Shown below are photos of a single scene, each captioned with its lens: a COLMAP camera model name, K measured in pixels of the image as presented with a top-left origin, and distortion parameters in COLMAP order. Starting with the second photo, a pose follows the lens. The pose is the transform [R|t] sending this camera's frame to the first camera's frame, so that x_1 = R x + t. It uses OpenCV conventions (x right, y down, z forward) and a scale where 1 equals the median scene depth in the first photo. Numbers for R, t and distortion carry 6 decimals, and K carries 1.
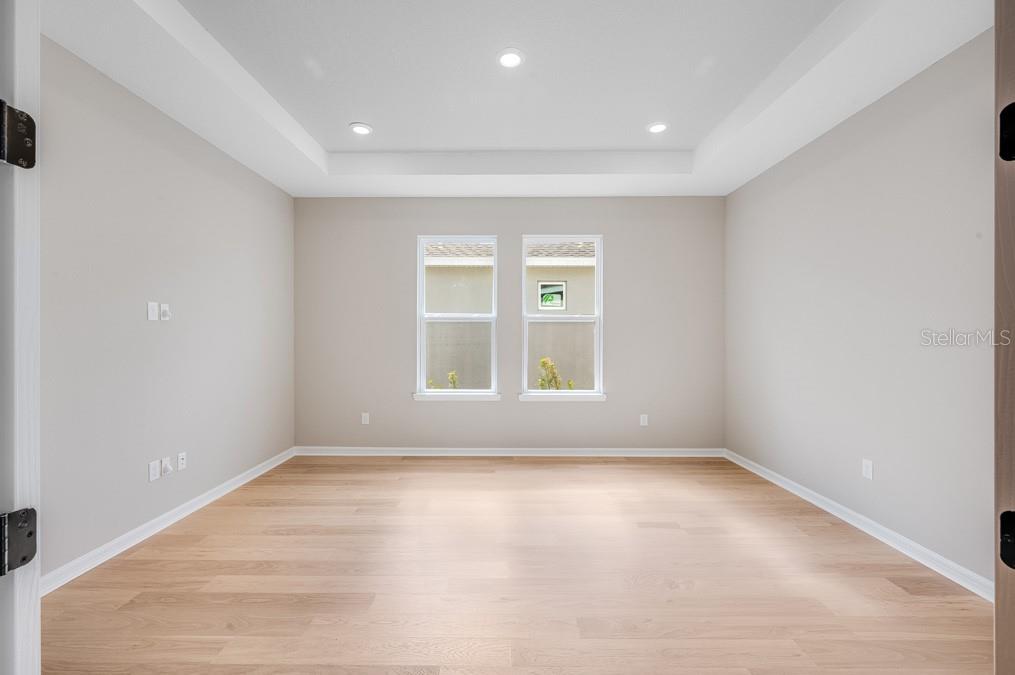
lens RADIAL K [[422.5, 0, 509.5], [0, 422.5, 337.3], [0, 0, 1]] dist [0.003002, -0.001726]
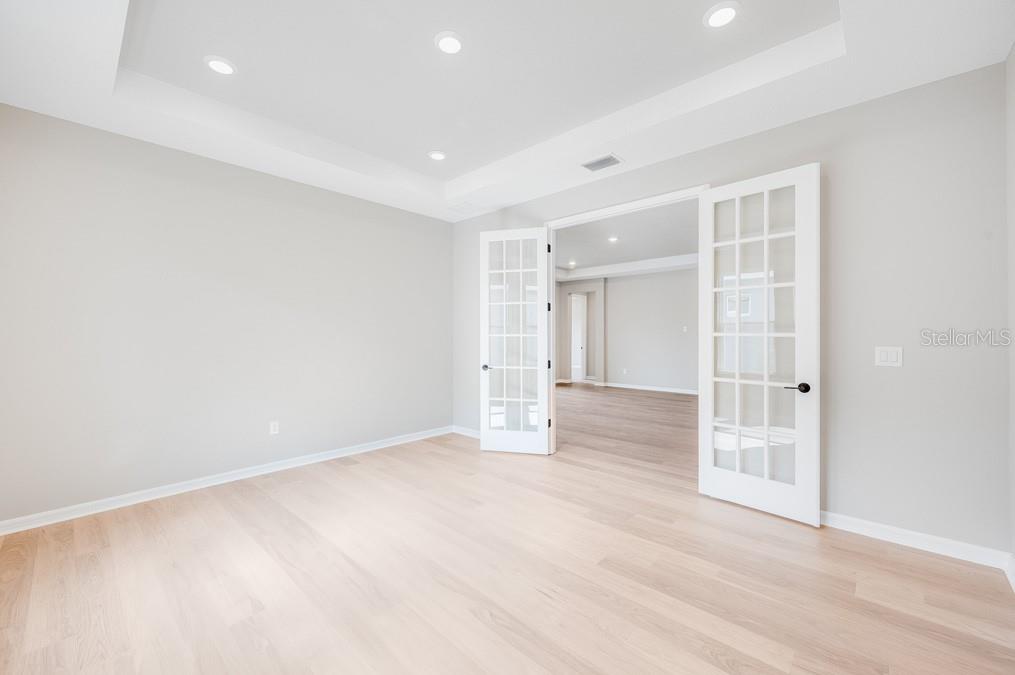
lens RADIAL K [[408.8, 0, 505.8], [0, 408.8, 337.3], [0, 0, 1]] dist [-0.000312, 0.000187]
pose [[-0.741848, 0.001659, 0.670566, -0.801781], [0.000200, 0.999997, -0.002252, 0.012438], [-0.670568, -0.001537, -0.741846, 1.826029]]
